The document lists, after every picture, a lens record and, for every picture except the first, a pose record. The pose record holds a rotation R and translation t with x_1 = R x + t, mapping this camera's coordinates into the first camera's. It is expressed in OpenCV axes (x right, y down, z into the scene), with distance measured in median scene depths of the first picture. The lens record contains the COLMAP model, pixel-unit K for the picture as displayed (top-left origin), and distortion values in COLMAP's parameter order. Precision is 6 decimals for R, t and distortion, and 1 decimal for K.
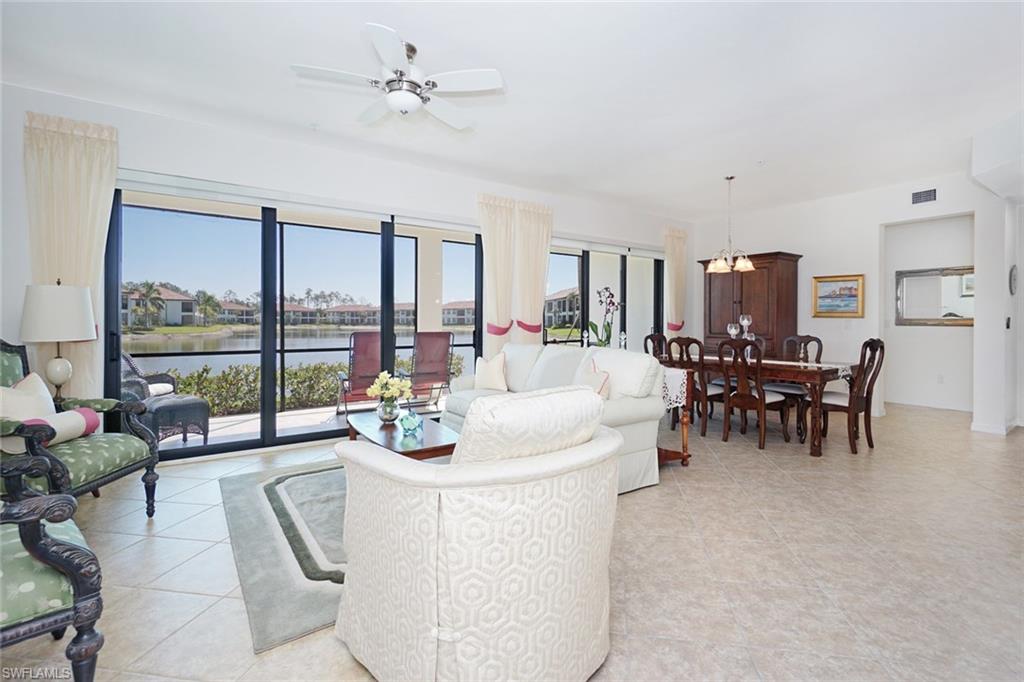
lens RADIAL K [[479.1, 0, 553.4], [0, 479.1, 320.0], [0, 0, 1]] dist [0.000128, -0.000028]
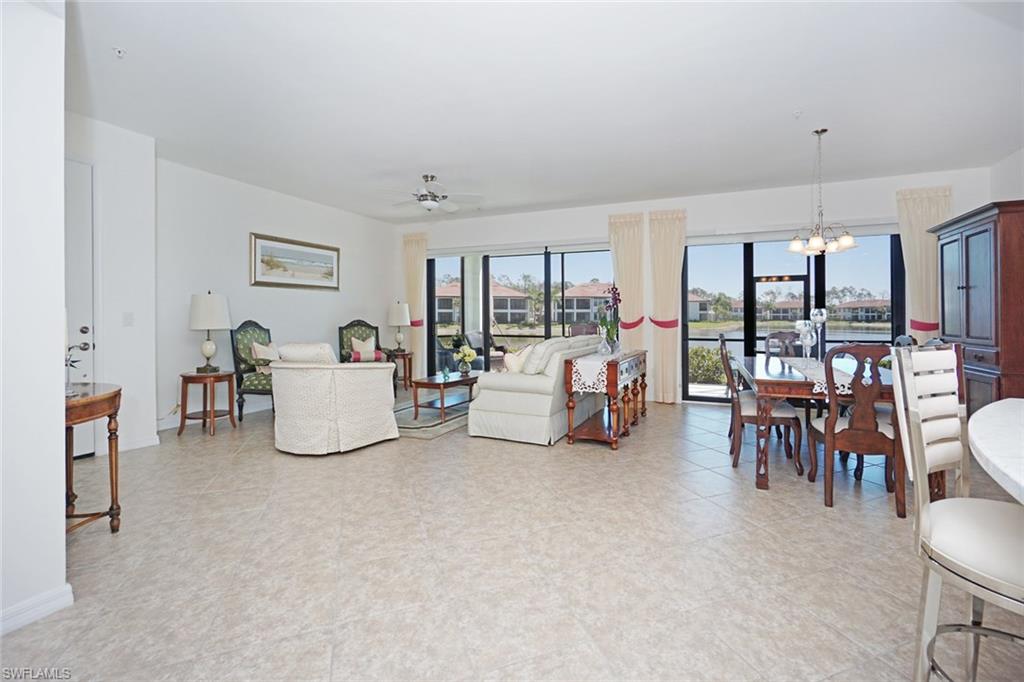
lens RADIAL K [[479.1, 0, 553.4], [0, 479.1, 320.0], [0, 0, 1]] dist [0.000128, -0.000028]
pose [[0.489723, 0.003187, -0.871873, 0.732039], [0.002907, 0.999982, 0.005289, 0.000597], [0.871873, -0.005125, 0.489704, 0.215945]]
